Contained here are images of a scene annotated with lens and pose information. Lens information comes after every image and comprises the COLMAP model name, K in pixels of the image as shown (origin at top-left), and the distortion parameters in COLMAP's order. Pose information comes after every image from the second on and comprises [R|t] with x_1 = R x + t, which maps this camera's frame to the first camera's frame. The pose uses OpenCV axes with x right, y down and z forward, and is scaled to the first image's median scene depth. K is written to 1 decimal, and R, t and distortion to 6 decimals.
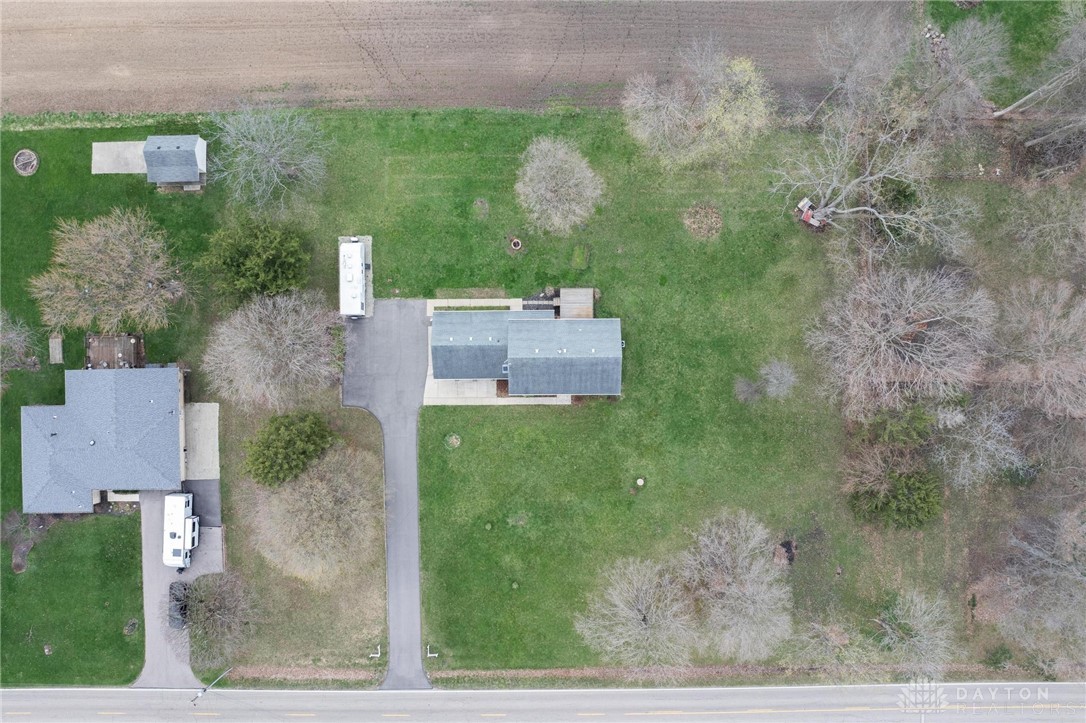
lens RADIAL K [[771.2, 0, 546.9], [0, 771.2, 344.7], [0, 0, 1]] dist [-0.036385, -0.005672]
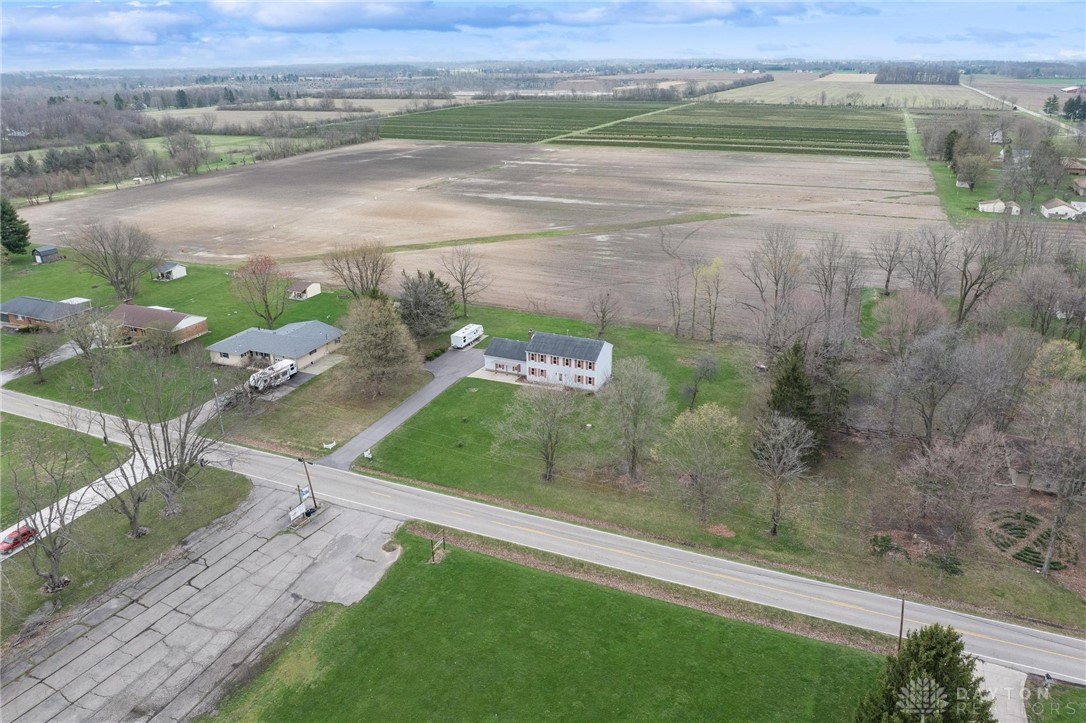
lens RADIAL K [[771.2, 0, 546.9], [0, 771.2, 344.7], [0, 0, 1]] dist [-0.036385, -0.005672]
pose [[0.916808, 0.139289, -0.374249, 0.505773], [-0.399294, 0.332195, -0.854524, 1.225027], [0.005298, 0.932869, 0.360177, 0.427104]]
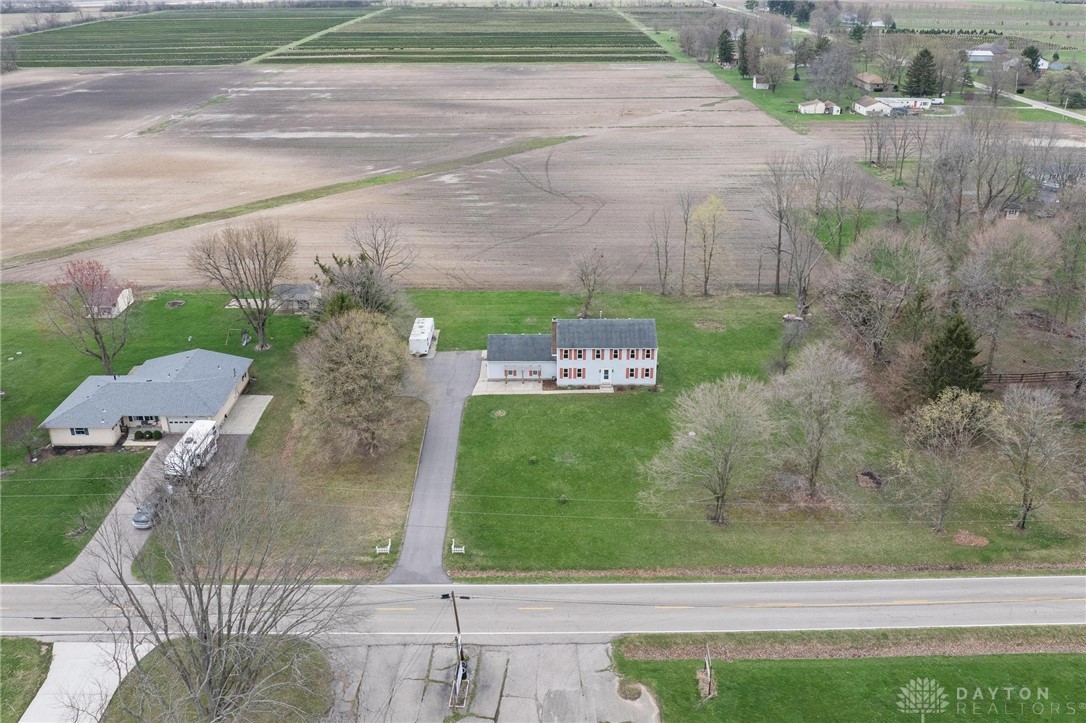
lens RADIAL K [[858.6, 0, 547.4], [0, 858.6, 304.8], [0, 0, 1]] dist [-0.034057, -0.009005]
pose [[0.999989, 0.003531, 0.003238, -0.062601], [0.001615, 0.387807, -0.921739, 1.096171], [-0.004510, 0.921734, 0.387797, 0.437920]]
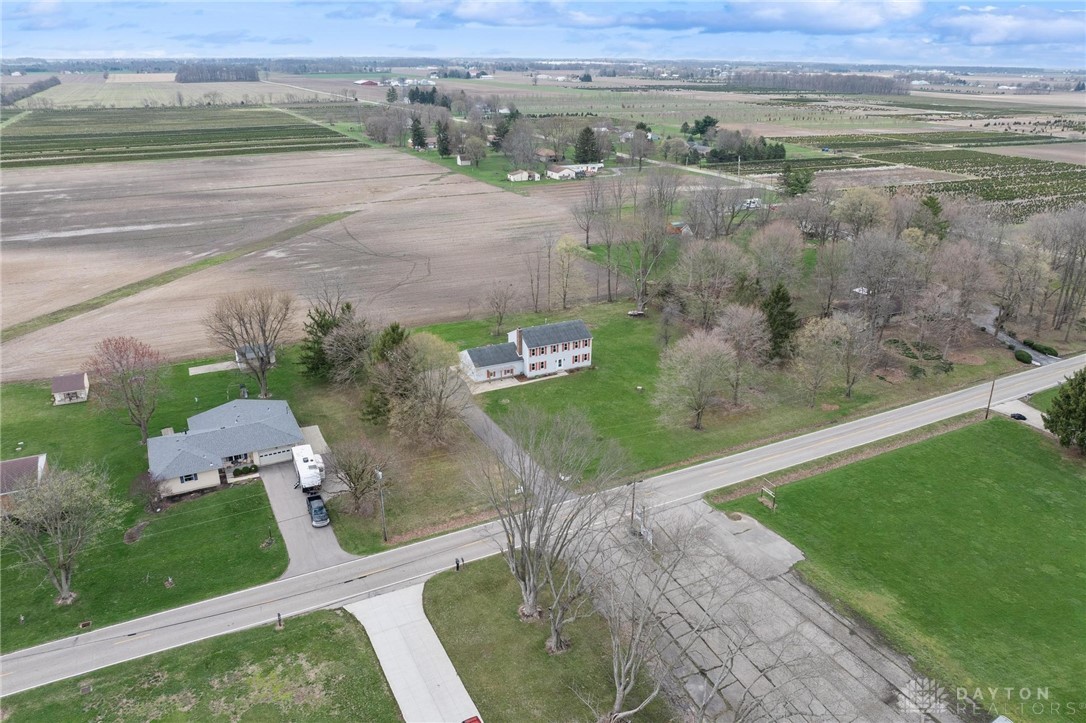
lens RADIAL K [[771.2, 0, 546.9], [0, 771.2, 344.7], [0, 0, 1]] dist [-0.036385, -0.005672]
pose [[0.891173, -0.146739, 0.429276, -0.611629], [0.453315, 0.325129, -0.829938, 1.228177], [-0.017786, 0.934216, 0.356265, 0.433866]]
